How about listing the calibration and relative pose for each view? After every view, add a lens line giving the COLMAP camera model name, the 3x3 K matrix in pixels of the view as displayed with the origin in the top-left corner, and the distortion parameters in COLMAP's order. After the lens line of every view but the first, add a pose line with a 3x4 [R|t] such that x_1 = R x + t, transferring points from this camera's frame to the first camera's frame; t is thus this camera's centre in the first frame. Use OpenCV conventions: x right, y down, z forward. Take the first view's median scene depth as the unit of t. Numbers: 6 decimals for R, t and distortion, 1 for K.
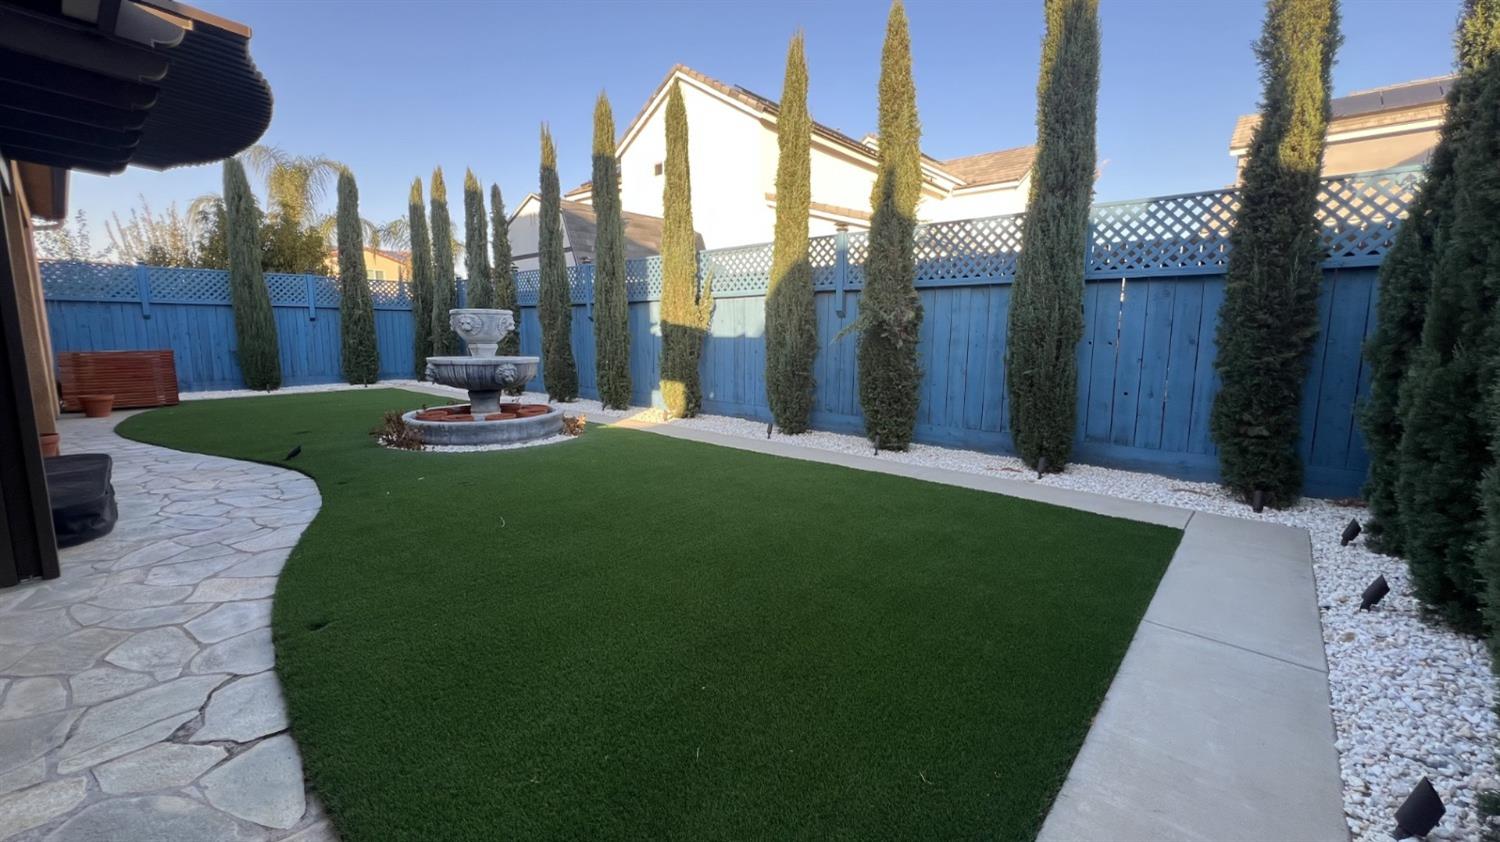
lens RADIAL K [[601.1, 0, 745.0], [0, 601.1, 418.7], [0, 0, 1]] dist [-0.000258, -0.000471]
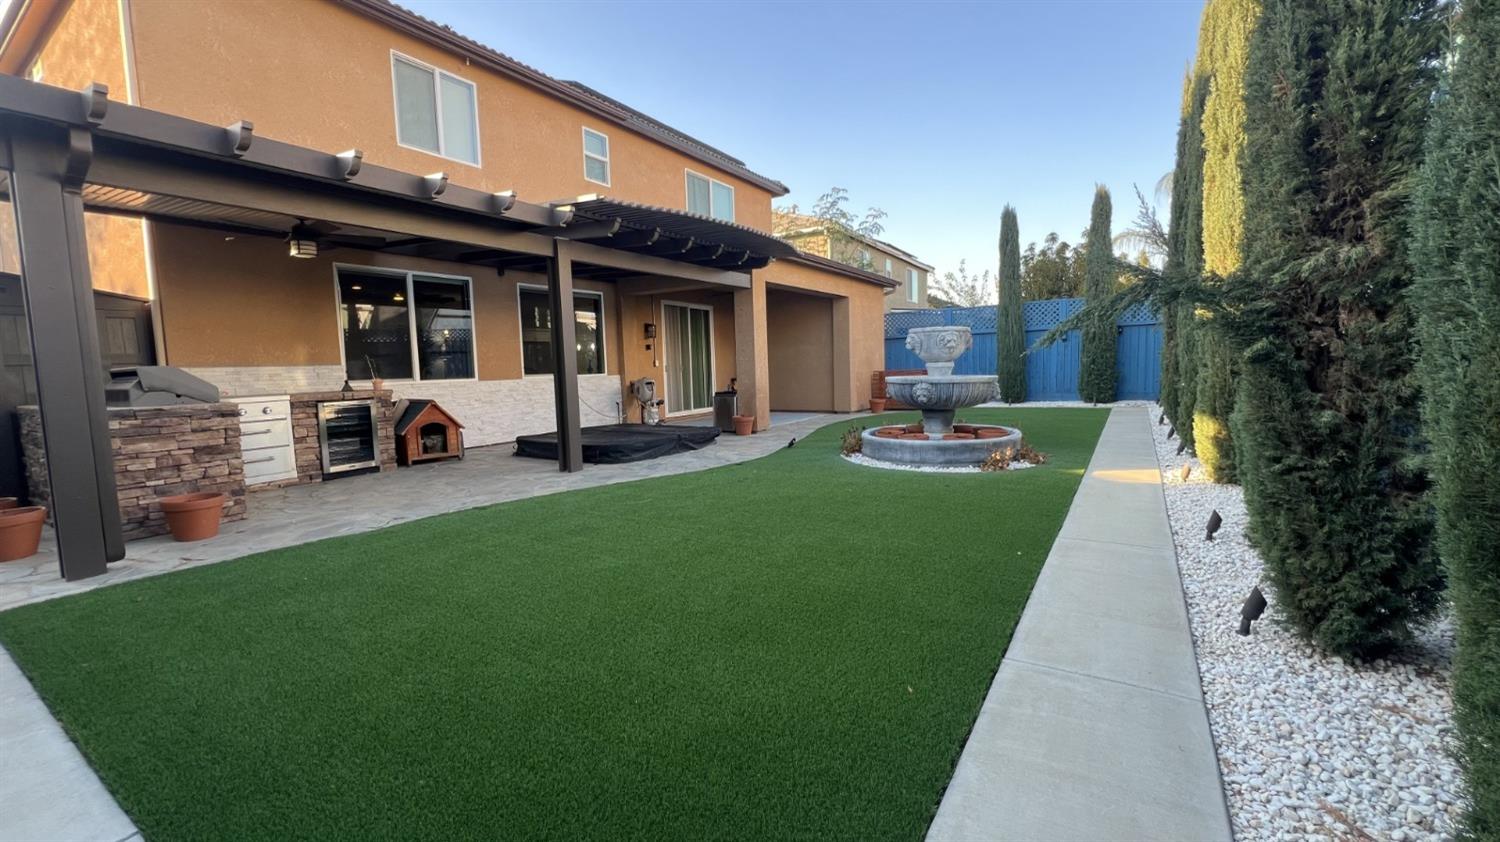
lens RADIAL K [[601.1, 0, 745.0], [0, 601.1, 418.7], [0, 0, 1]] dist [-0.000258, -0.000471]
pose [[0.158943, 0.077229, -0.984263, 0.474072], [-0.106994, 0.992412, 0.060590, -0.058034], [0.981473, 0.095680, 0.165999, 0.529975]]
